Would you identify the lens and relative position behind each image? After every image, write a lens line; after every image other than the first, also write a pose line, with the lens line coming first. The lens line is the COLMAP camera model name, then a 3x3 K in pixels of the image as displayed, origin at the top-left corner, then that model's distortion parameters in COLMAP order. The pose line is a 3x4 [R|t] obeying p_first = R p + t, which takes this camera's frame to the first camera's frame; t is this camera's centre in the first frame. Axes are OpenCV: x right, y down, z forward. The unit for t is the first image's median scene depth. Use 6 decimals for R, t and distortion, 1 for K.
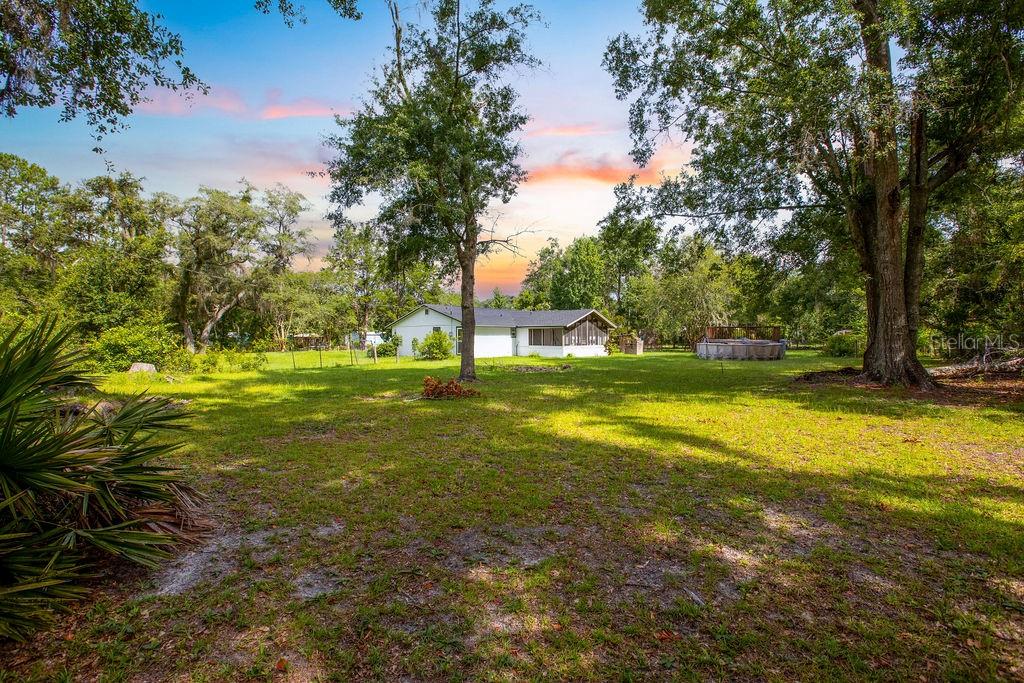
lens RADIAL K [[477.0, 0, 512.0], [0, 477.0, 341.5], [0, 0, 1]] dist [0.000372, 0.000001]
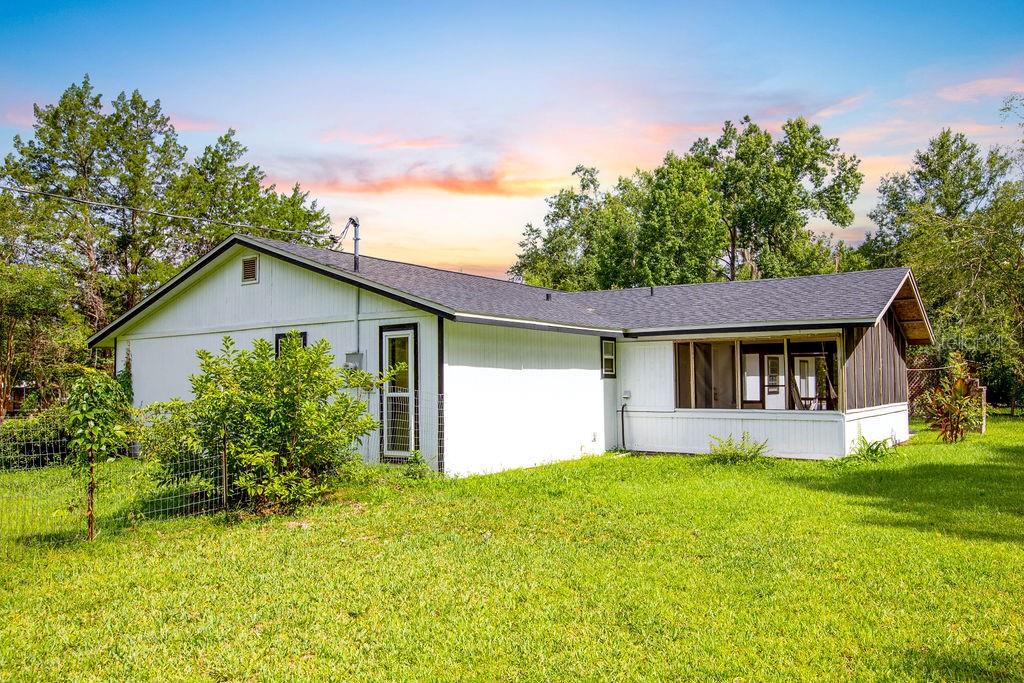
lens RADIAL K [[729.2, 0, 512.0], [0, 729.2, 341.5], [0, 0, 1]] dist [-0.001292, -0.000361]
pose [[0.996636, -0.002809, 0.081906, -0.078853], [0.008924, 0.997190, -0.074383, 0.000803], [-0.081467, 0.074863, 0.993860, 0.626557]]
